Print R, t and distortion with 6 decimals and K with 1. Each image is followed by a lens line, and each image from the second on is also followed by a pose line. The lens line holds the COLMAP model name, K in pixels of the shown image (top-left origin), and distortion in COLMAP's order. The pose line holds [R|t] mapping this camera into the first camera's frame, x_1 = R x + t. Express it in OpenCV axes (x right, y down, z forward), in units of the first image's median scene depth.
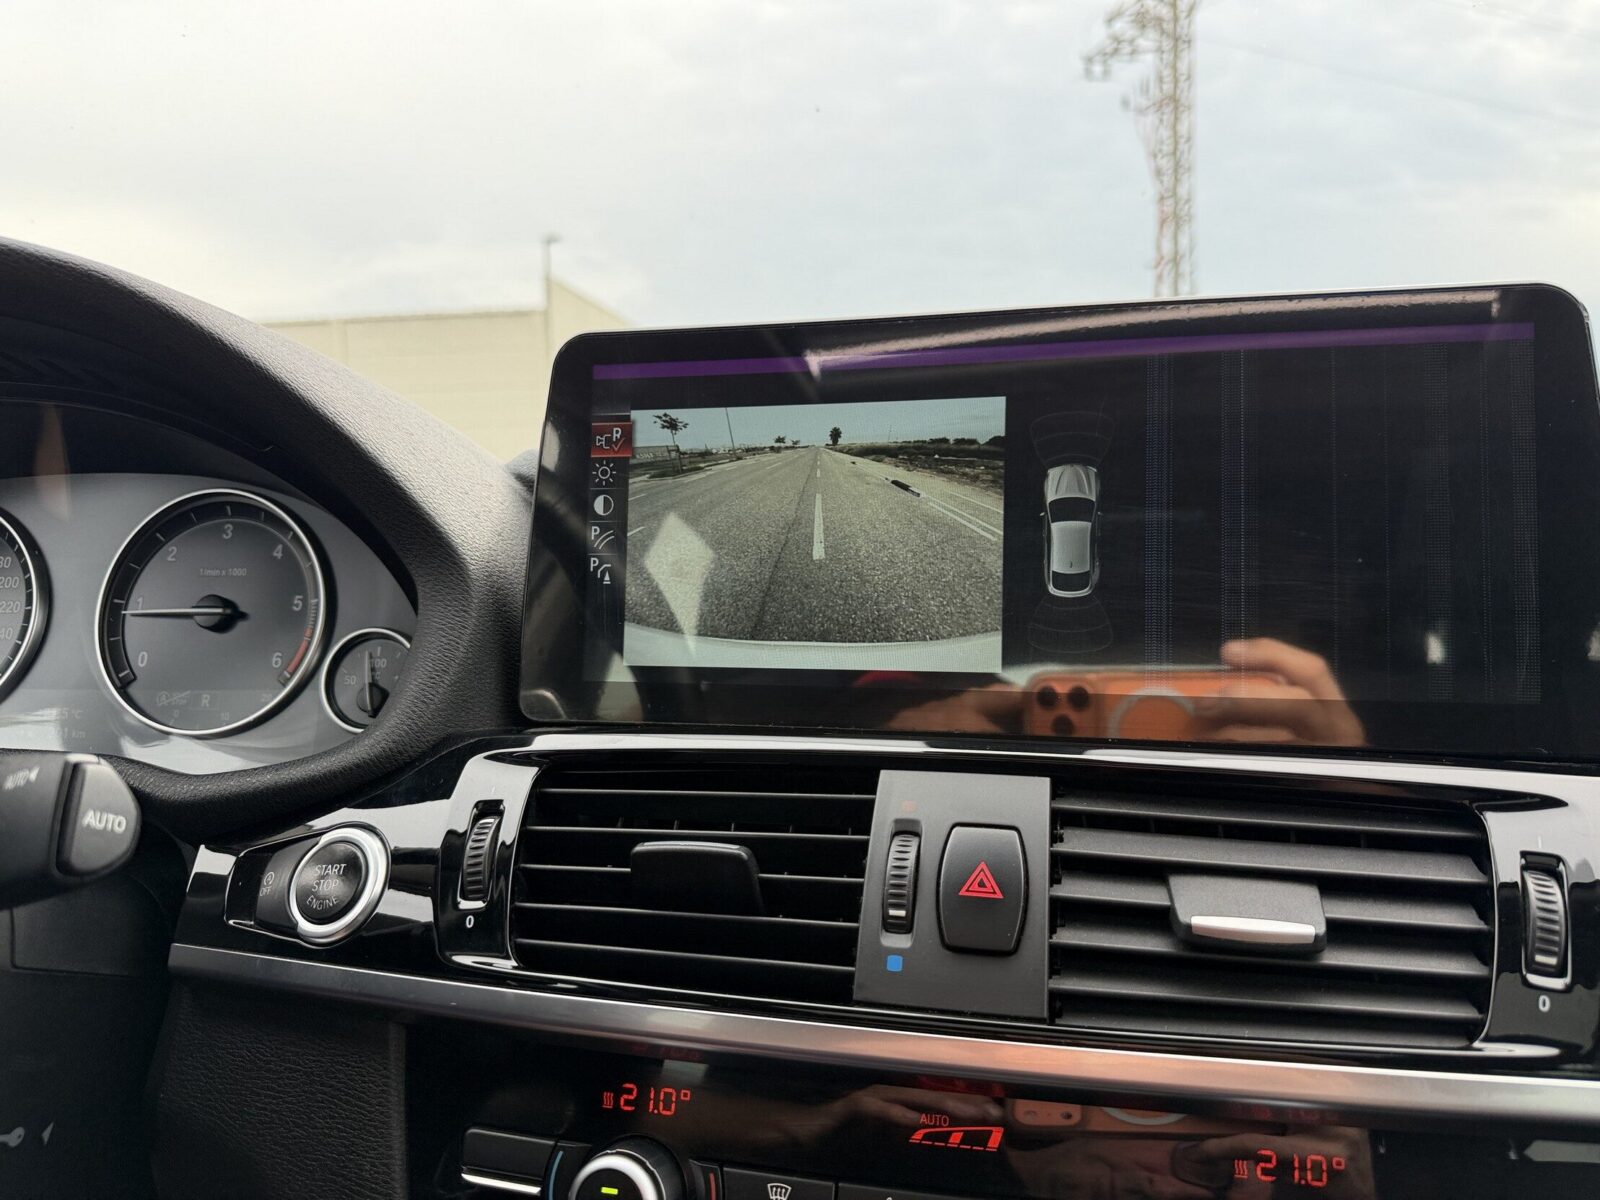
lens RADIAL K [[1159.7, 0, 793.8], [0, 1159.7, 606.8], [0, 0, 1]] dist [0.062697, -0.116387]
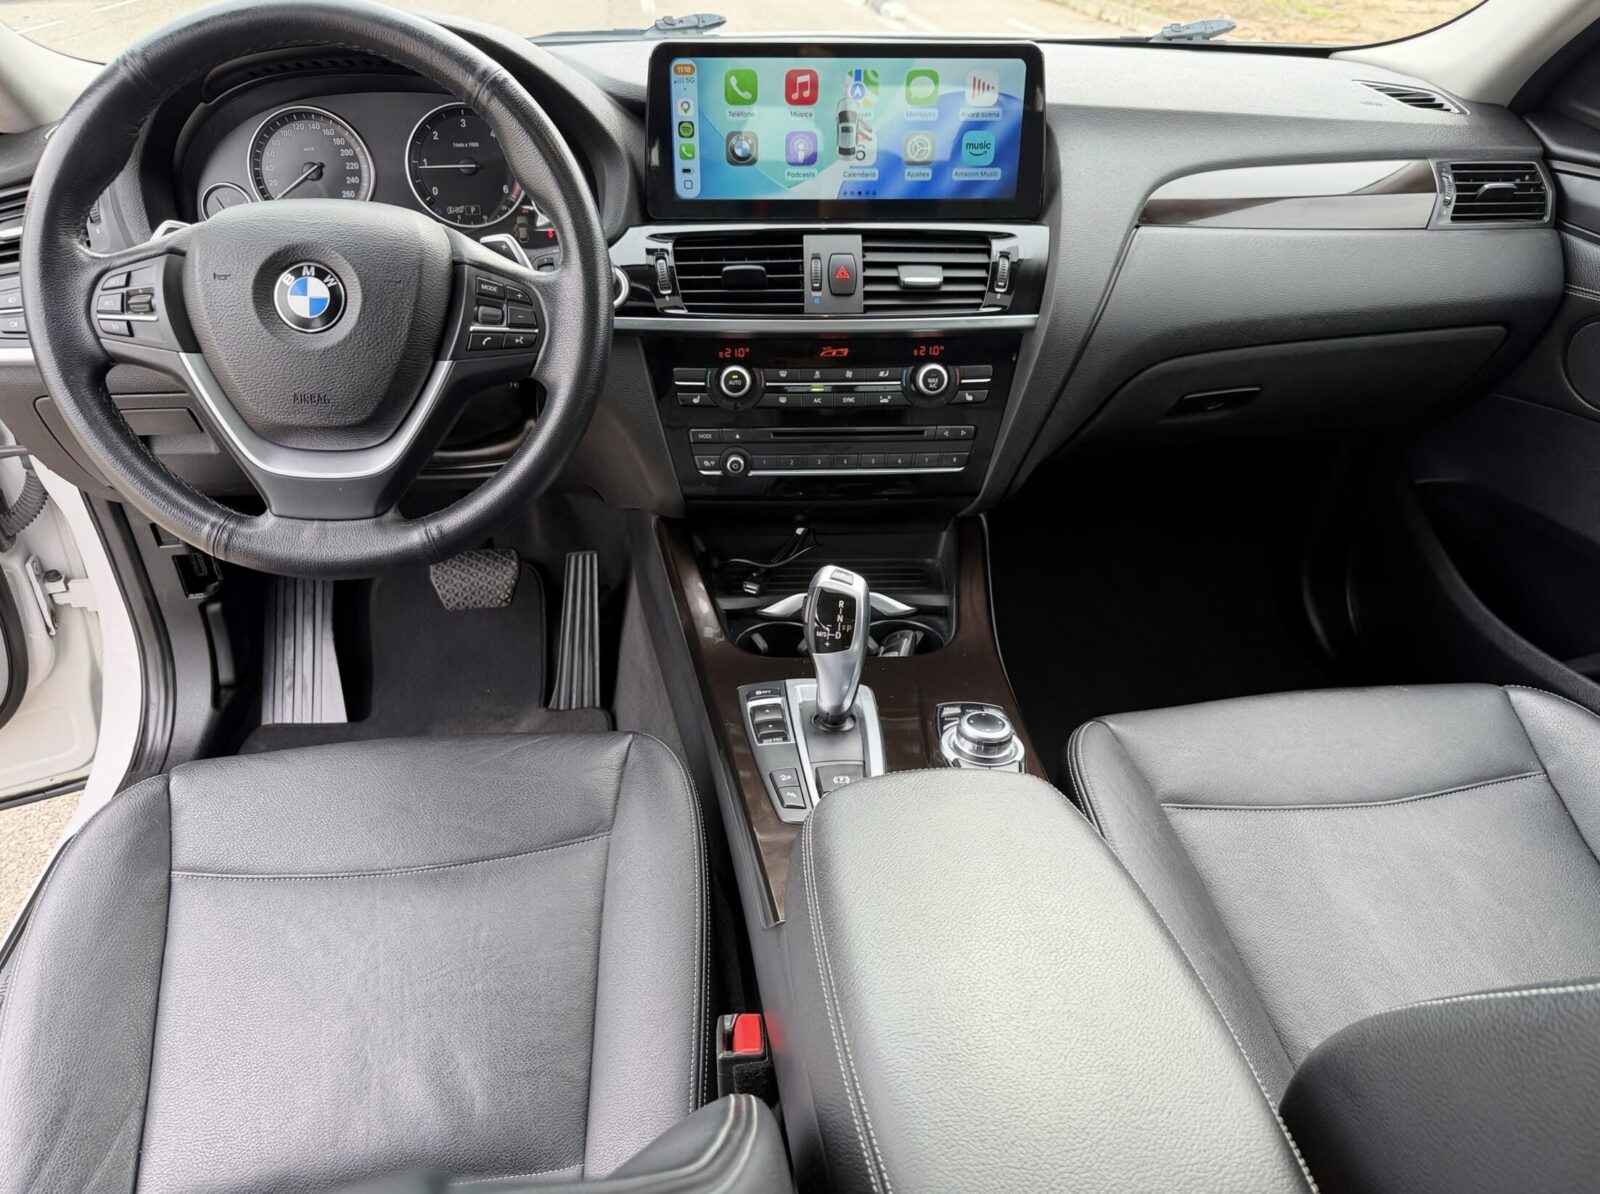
lens RADIAL K [[1169.6, 0, 790.5], [0, 1169.6, 618.3], [0, 0, 1]] dist [0.182116, -0.475253]
pose [[0.963188, -0.132691, 0.233797, -0.833281], [0.002726, 0.874469, 0.485074, -0.491358], [-0.268813, -0.466581, 0.842640, -2.059727]]
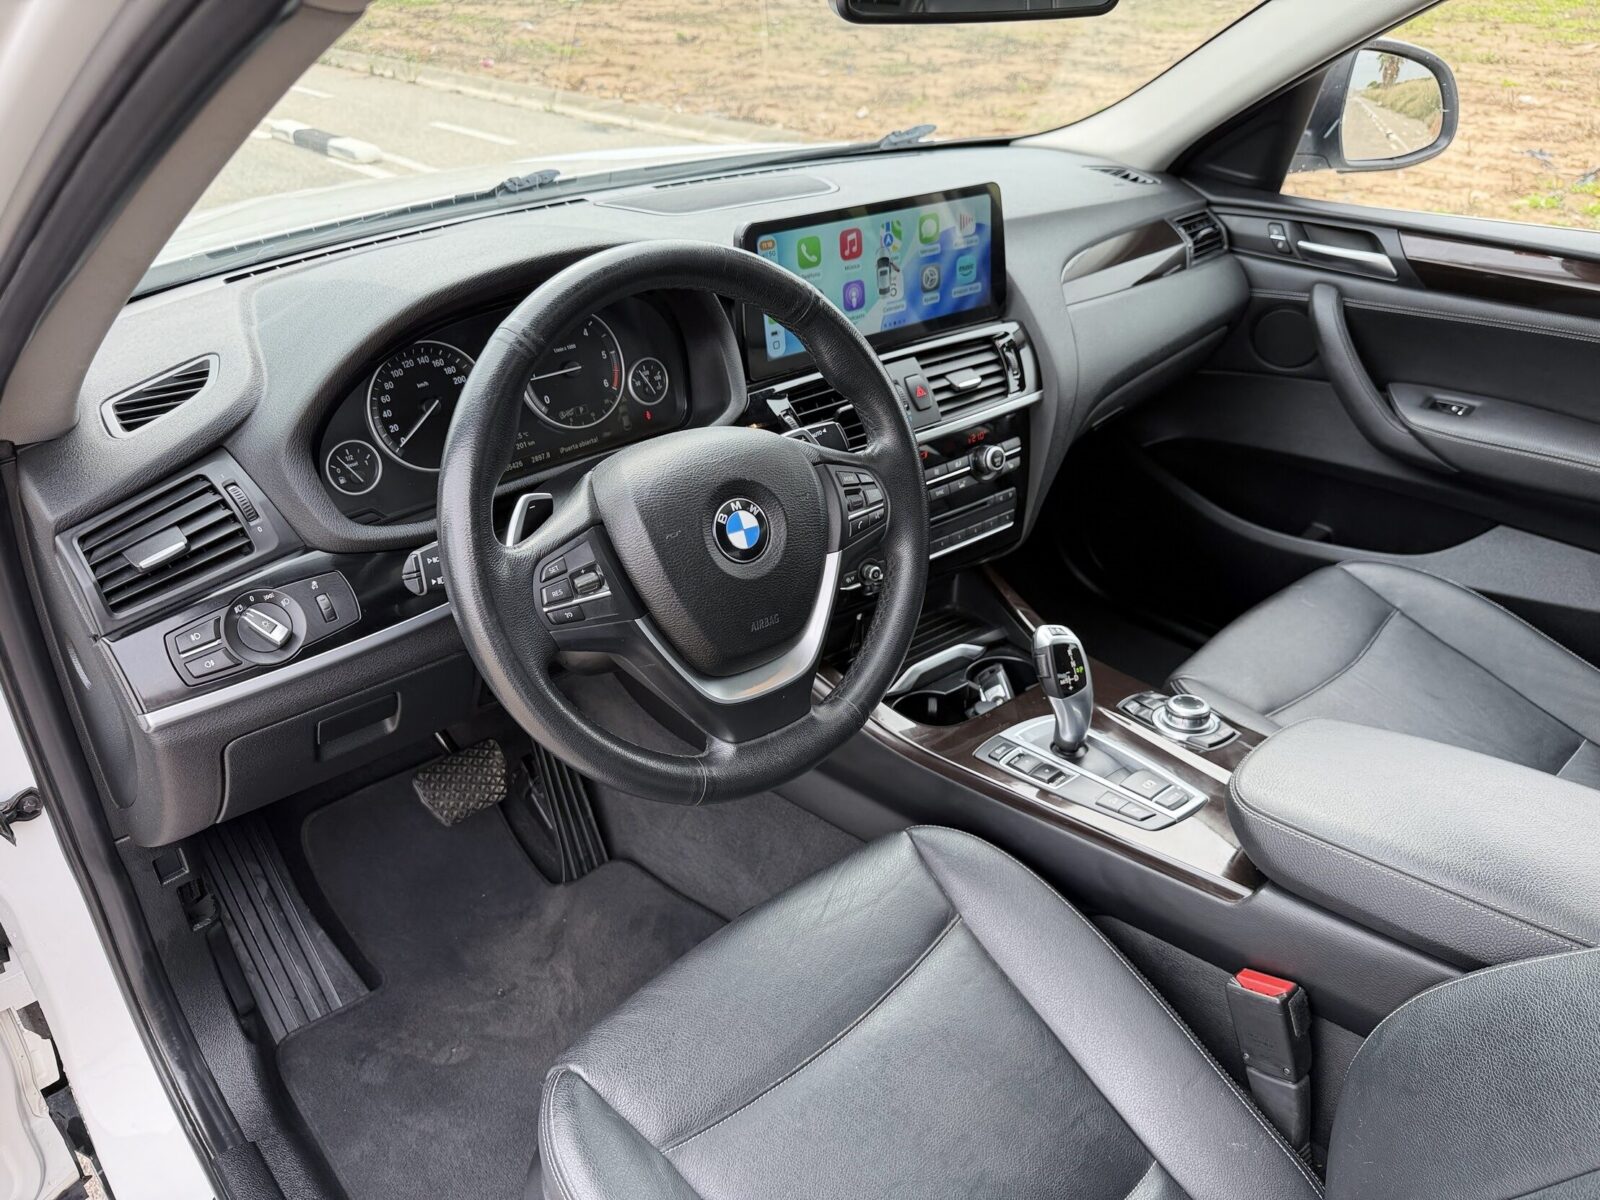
lens RADIAL K [[1136.0, 0, 803.0], [0, 1136.0, 625.5], [0, 0, 1]] dist [0.072268, -0.001854]
pose [[0.629668, -0.403555, 0.663824, -2.724559], [0.048399, 0.873209, 0.484936, -0.869873], [-0.775355, -0.273220, 0.569363, -0.954643]]
